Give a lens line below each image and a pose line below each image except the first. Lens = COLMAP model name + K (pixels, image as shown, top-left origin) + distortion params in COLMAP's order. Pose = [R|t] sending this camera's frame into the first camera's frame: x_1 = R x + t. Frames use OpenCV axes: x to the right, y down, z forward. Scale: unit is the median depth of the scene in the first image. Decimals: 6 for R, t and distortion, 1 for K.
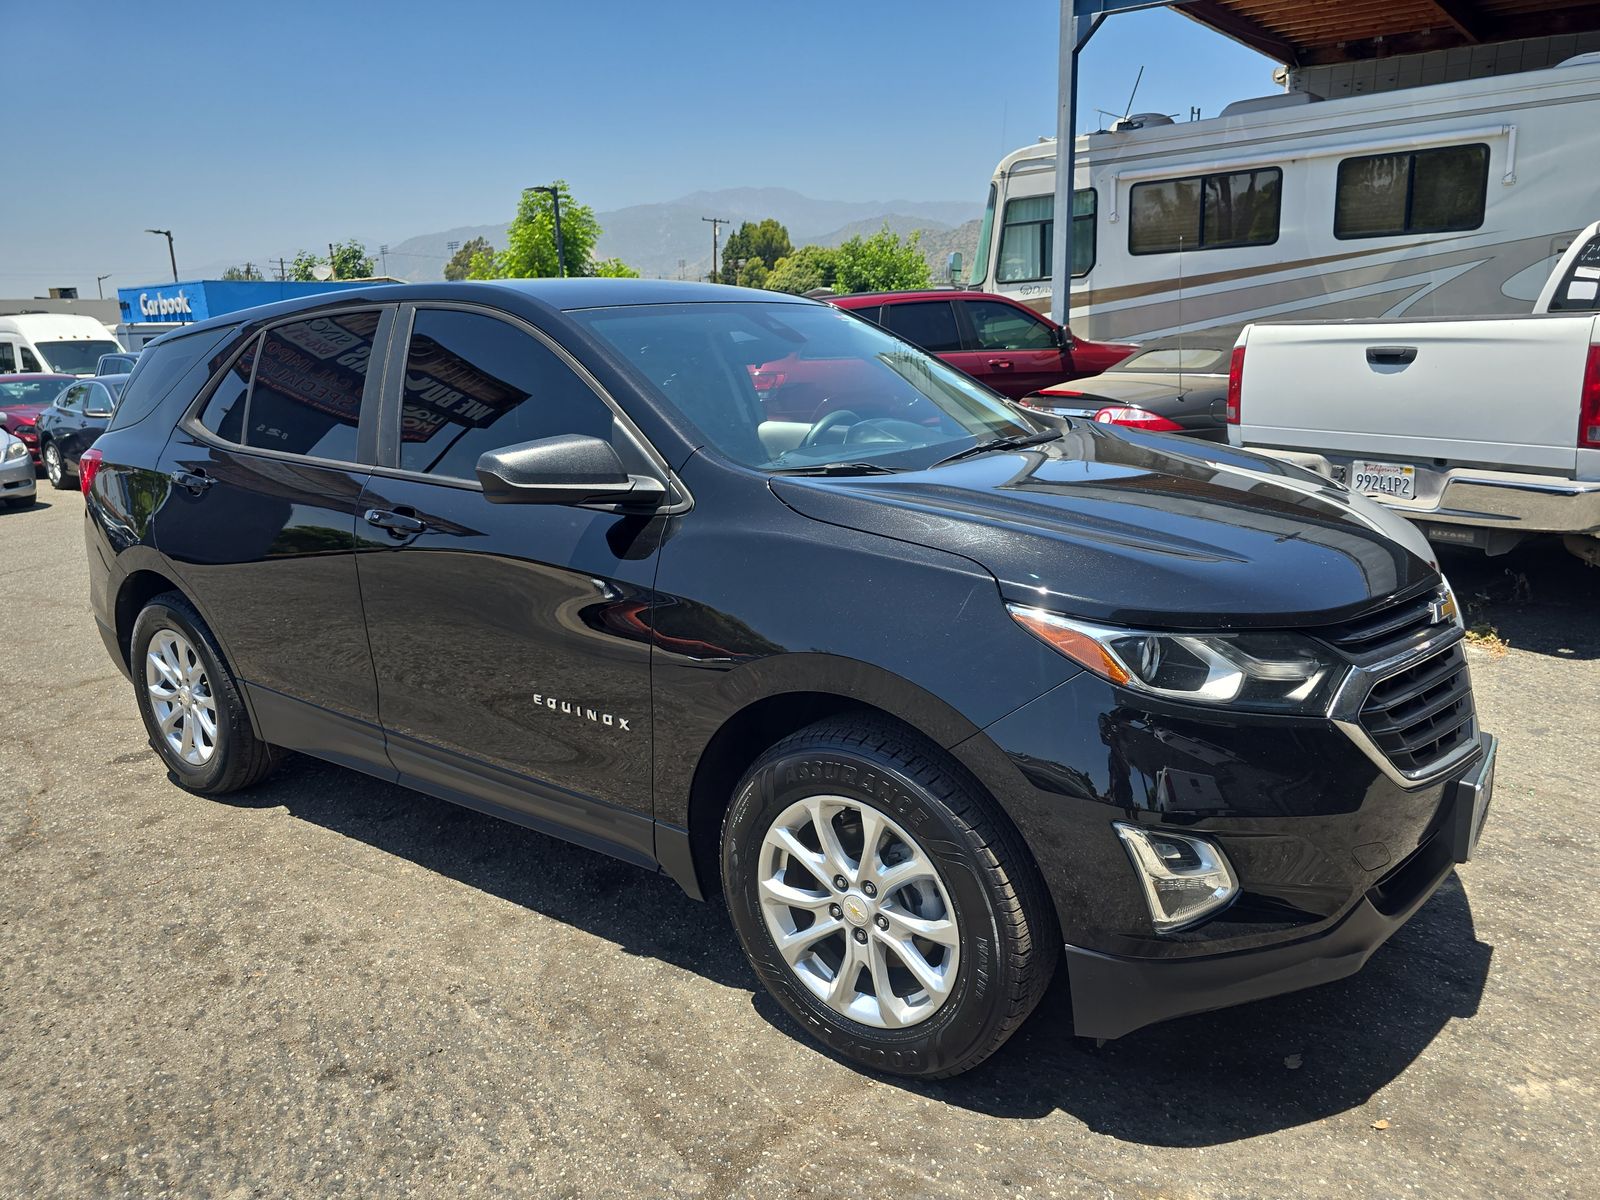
lens RADIAL K [[1062.0, 0, 800.0], [0, 1062.0, 600.0], [0, 0, 1]] dist [0.044466, -0.043309]
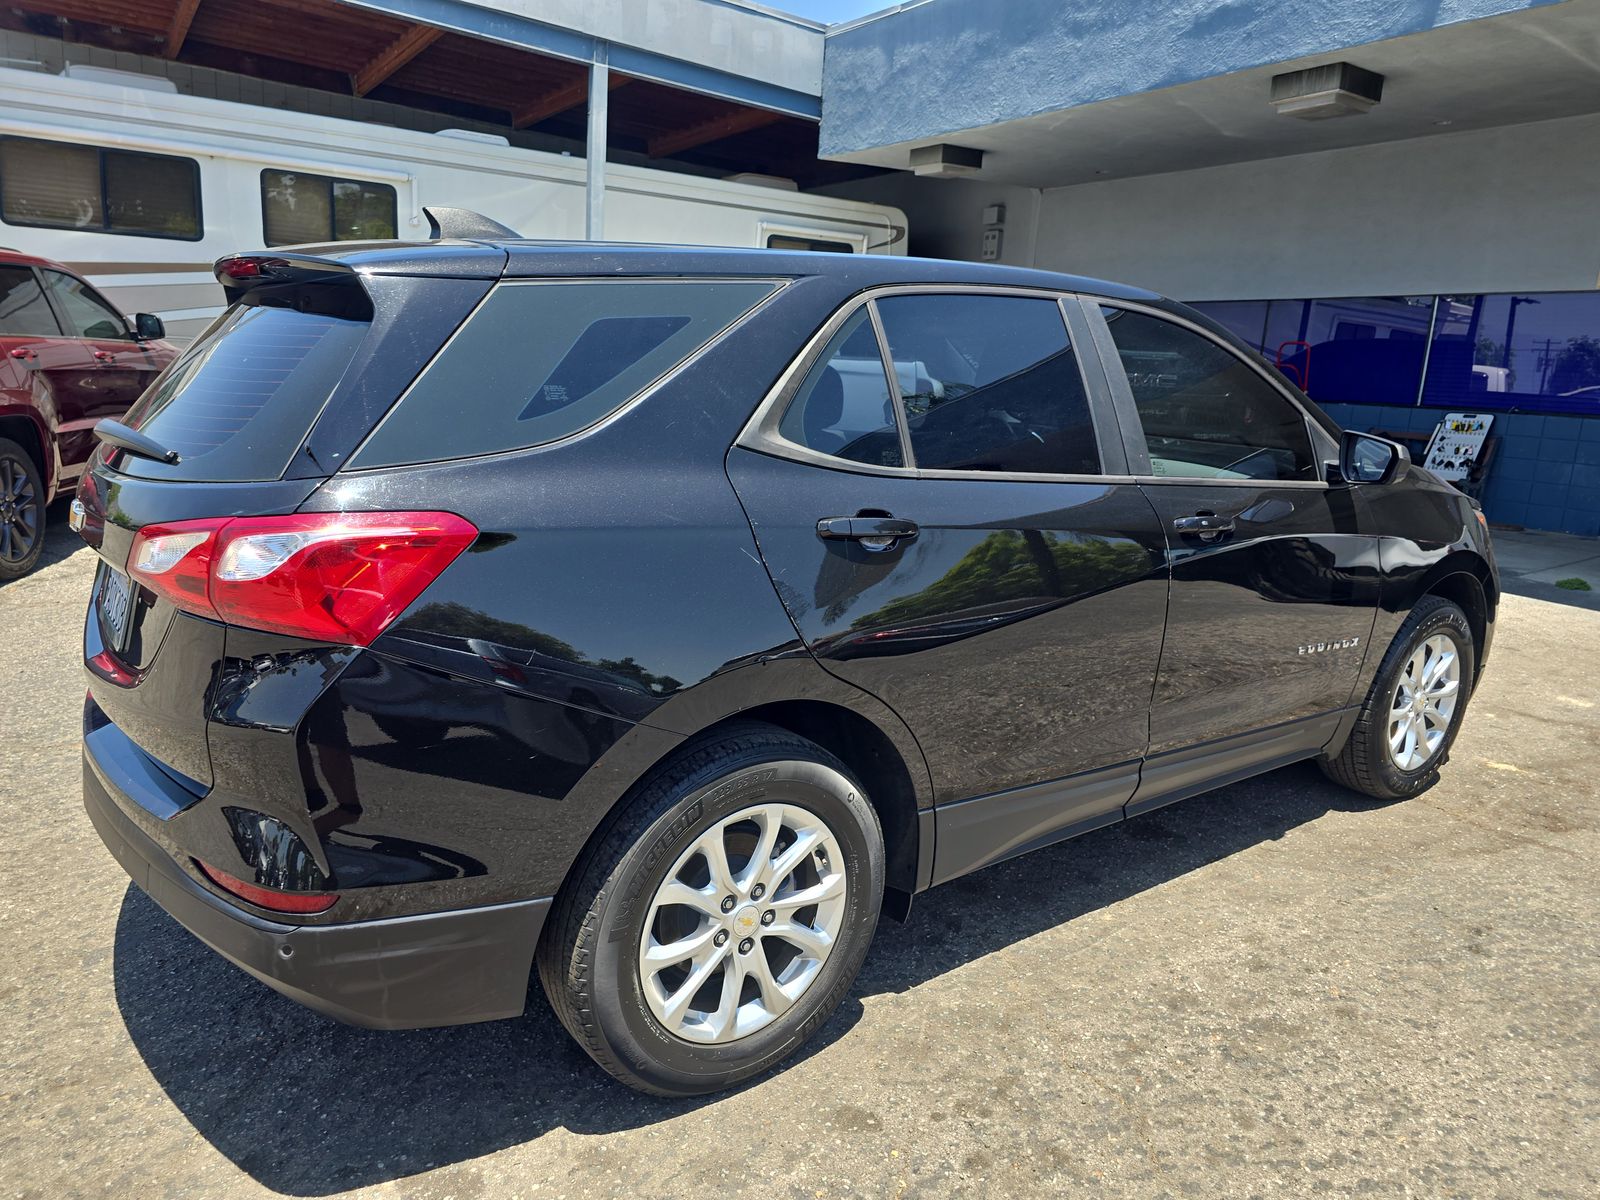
lens RADIAL K [[1080.5, 0, 799.9], [0, 1080.5, 545.0], [0, 0, 1]] dist [0.006715, -0.006018]
pose [[0.314415, -0.114630, 0.942339, -1.144393], [0.164917, 0.984183, 0.064695, -0.147108], [-0.934851, 0.135067, 0.328346, 0.797145]]
